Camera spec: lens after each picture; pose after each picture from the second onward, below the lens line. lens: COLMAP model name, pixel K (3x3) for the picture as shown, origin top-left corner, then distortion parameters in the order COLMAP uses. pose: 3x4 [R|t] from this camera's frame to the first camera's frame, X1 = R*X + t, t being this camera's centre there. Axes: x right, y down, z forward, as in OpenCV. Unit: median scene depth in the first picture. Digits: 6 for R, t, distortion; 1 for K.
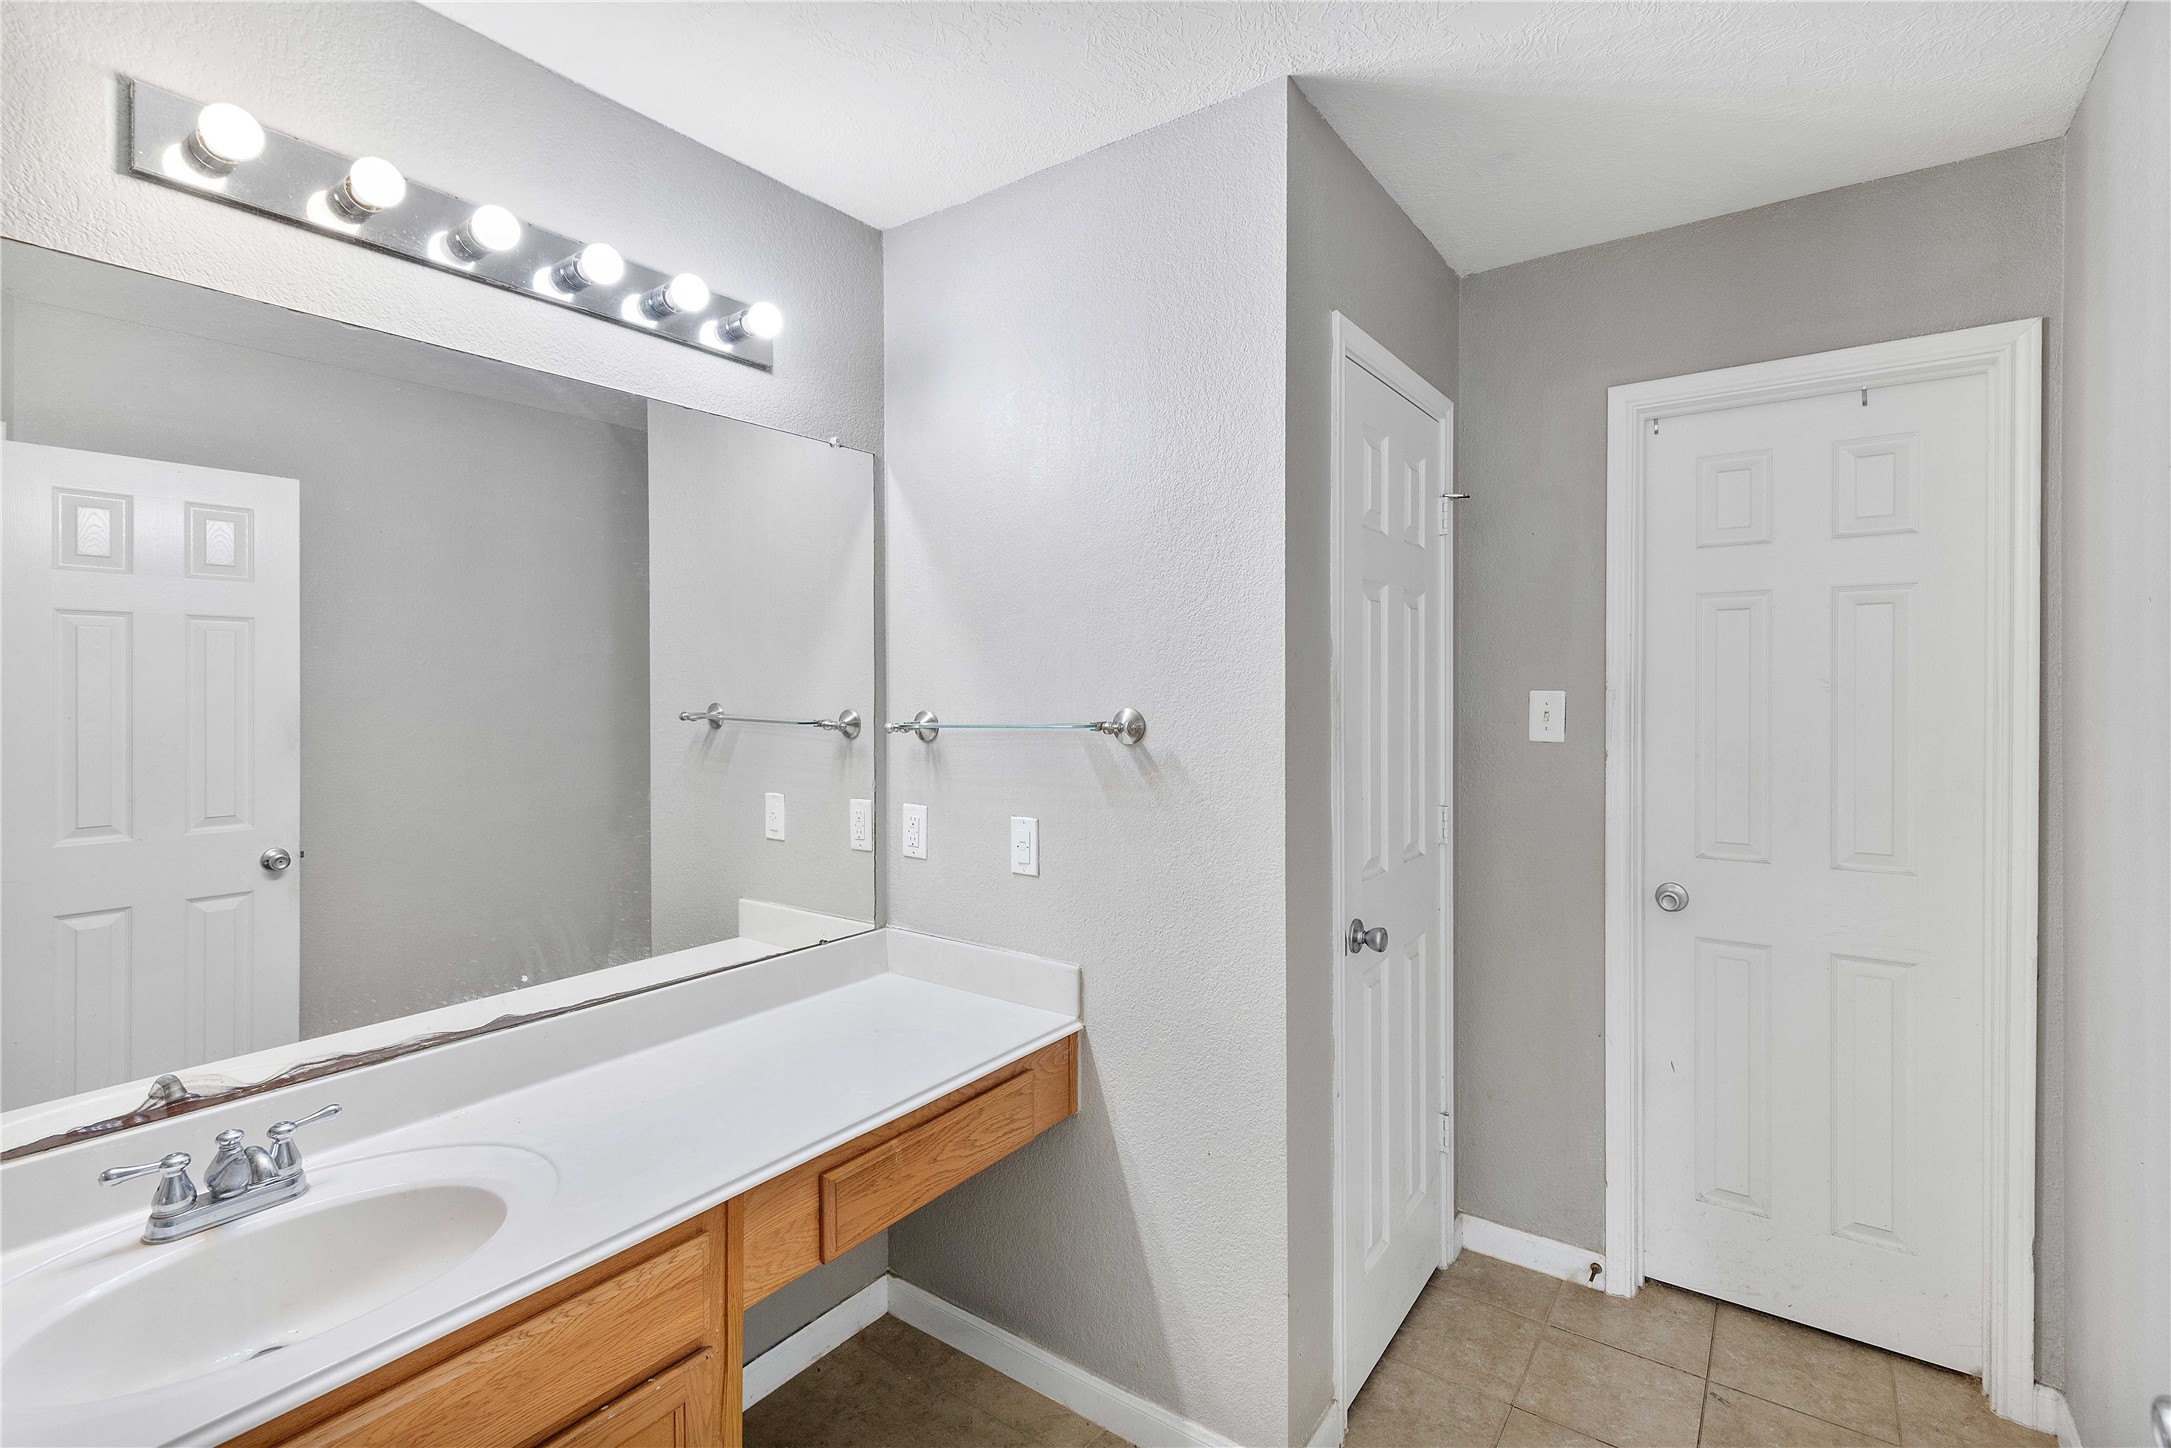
lens RADIAL K [[1003.6, 0, 1087.3], [0, 1003.6, 712.5], [0, 0, 1]] dist [0.012708, -0.000031]
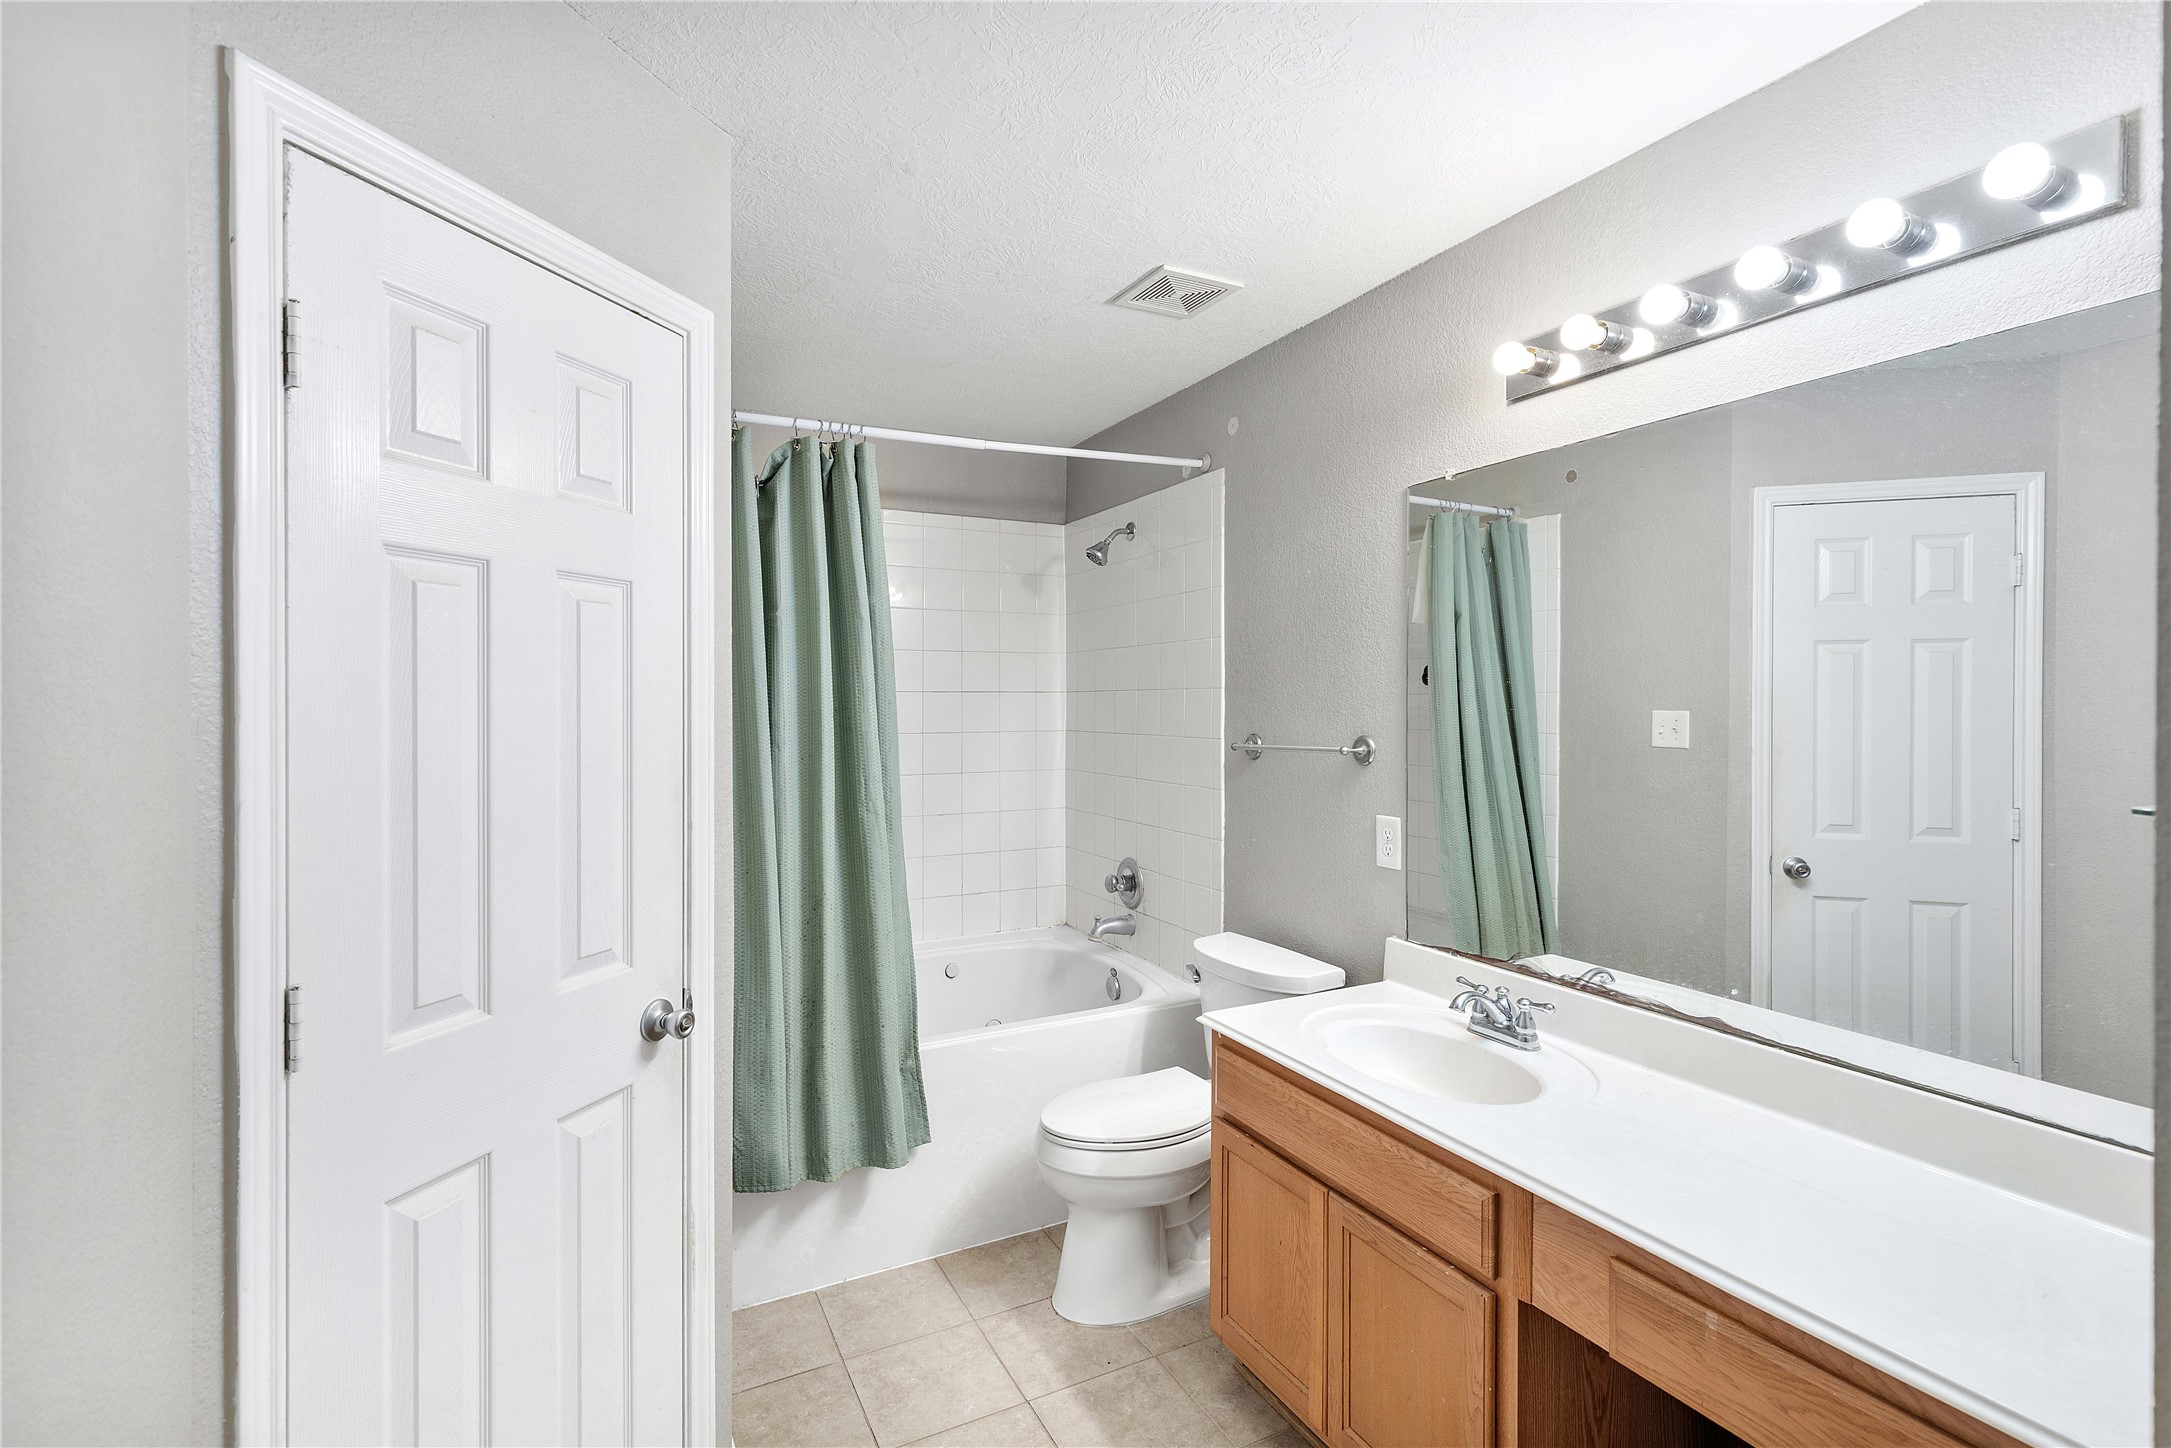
lens RADIAL K [[1003.6, 0, 1087.3], [0, 1003.6, 712.5], [0, 0, 1]] dist [0.012708, -0.000031]
pose [[-0.462116, 0.007658, -0.886786, 0.713766], [-0.022086, 0.999553, 0.020141, -0.031452], [0.886544, 0.028893, -0.461740, 0.942743]]
